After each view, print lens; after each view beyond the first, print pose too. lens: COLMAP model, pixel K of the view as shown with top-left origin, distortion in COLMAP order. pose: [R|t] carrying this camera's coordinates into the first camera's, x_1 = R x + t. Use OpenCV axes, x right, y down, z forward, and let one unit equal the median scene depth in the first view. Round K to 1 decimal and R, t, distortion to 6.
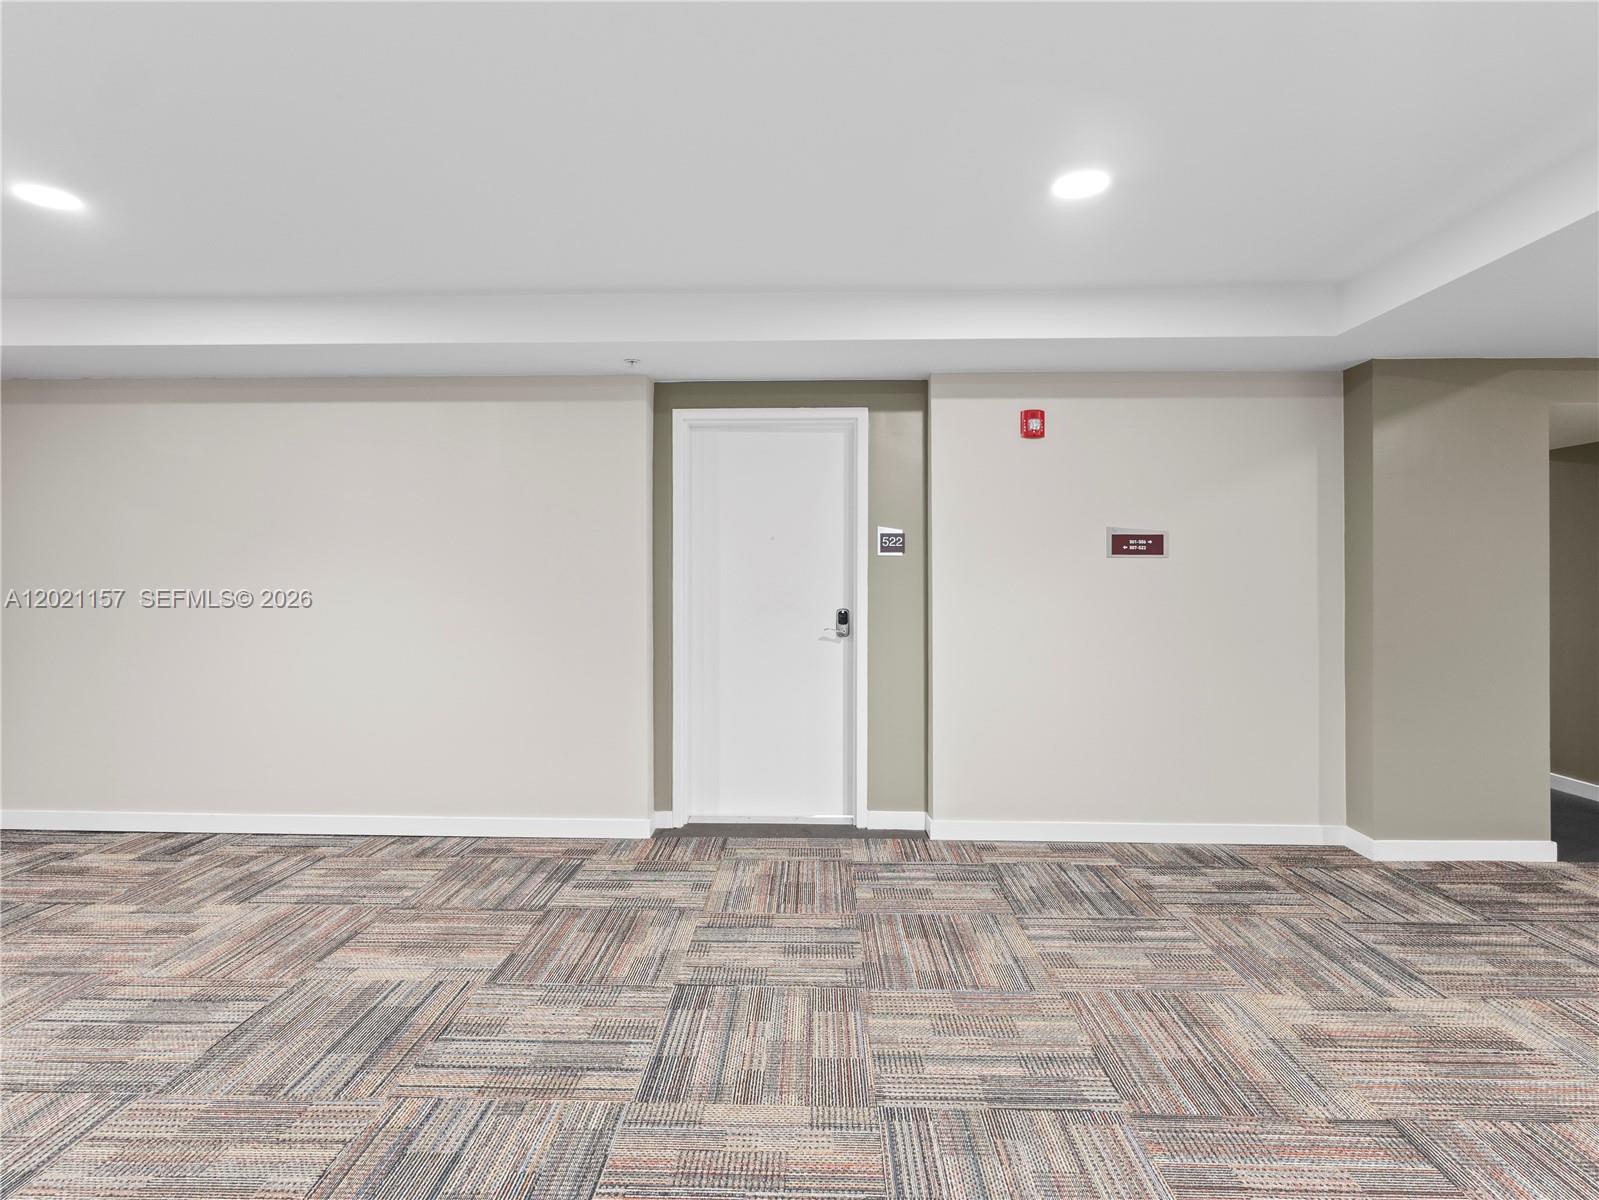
lens RADIAL K [[846.2, 0, 793.2], [0, 846.2, 586.5], [0, 0, 1]] dist [0.003912, 0.001248]
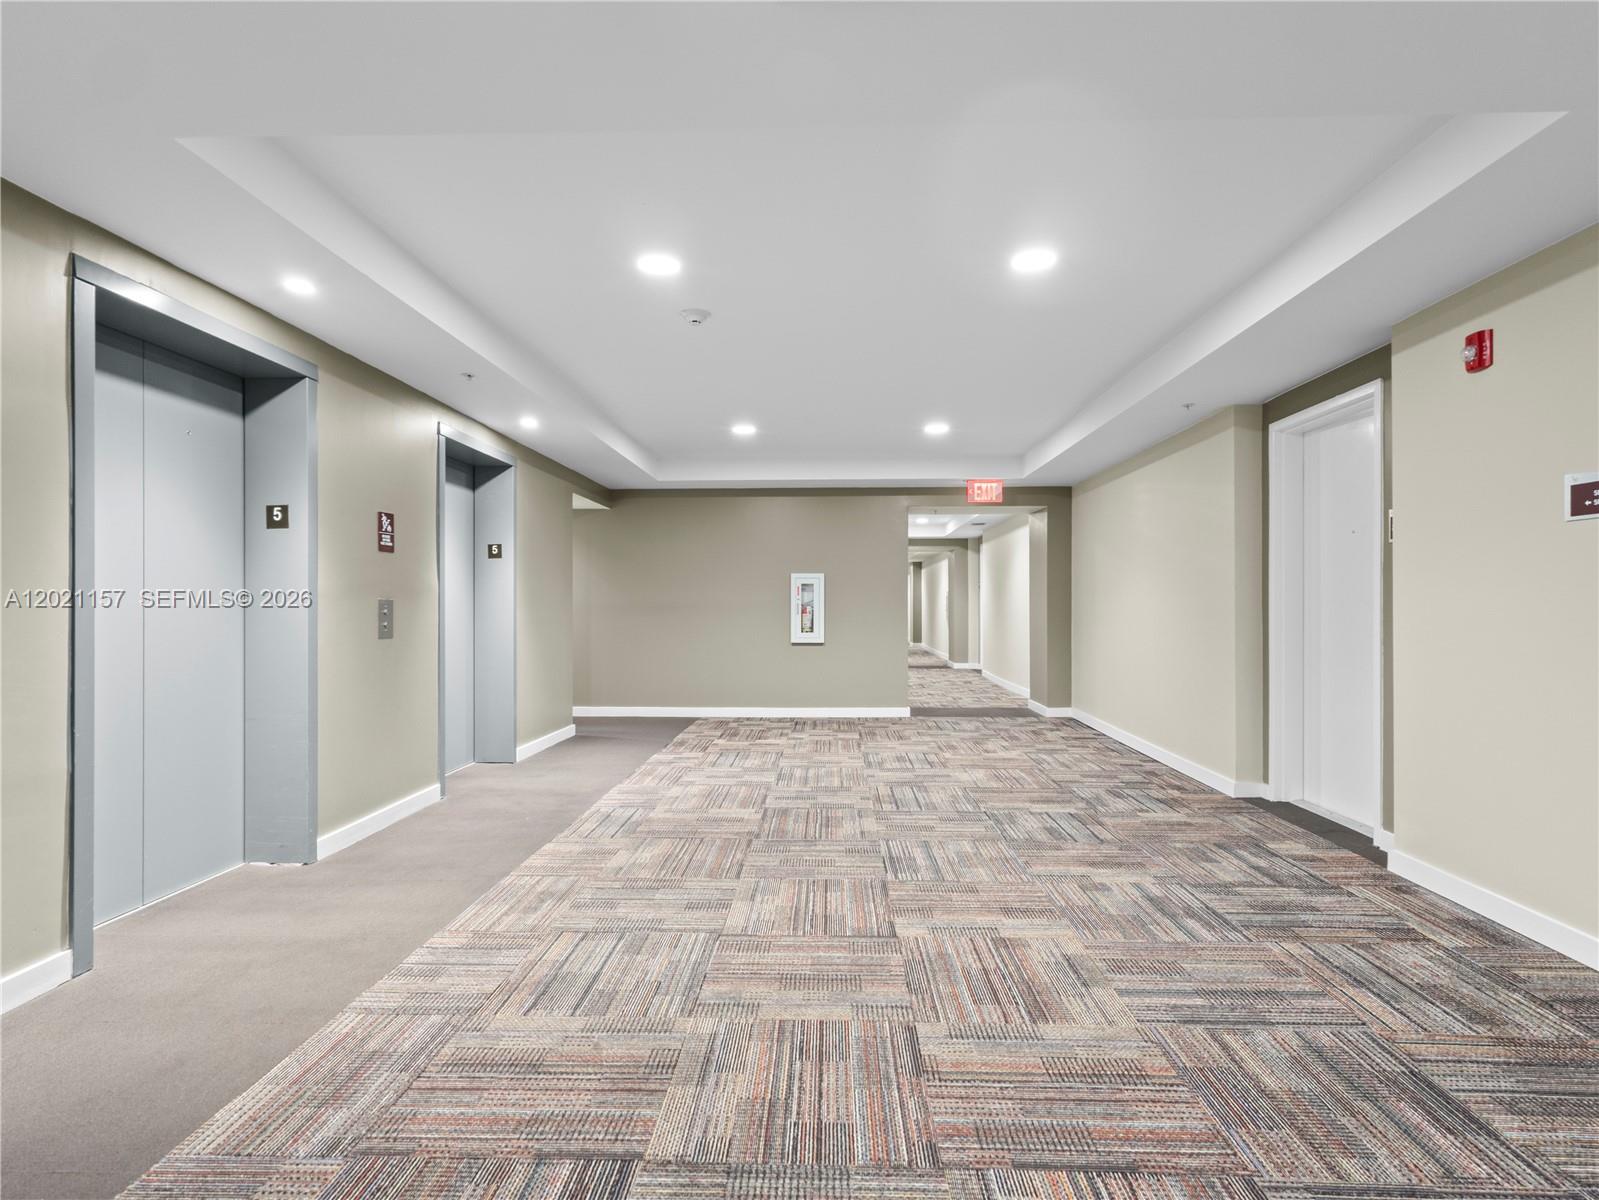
lens RADIAL K [[846.2, 0, 793.2], [0, 846.2, 586.5], [0, 0, 1]] dist [0.003912, 0.001248]
pose [[0.000531, -0.018454, -0.999830, 1.242769], [-0.008103, 0.999797, -0.018458, 0.040738], [0.999967, 0.008112, 0.000381, 0.480743]]
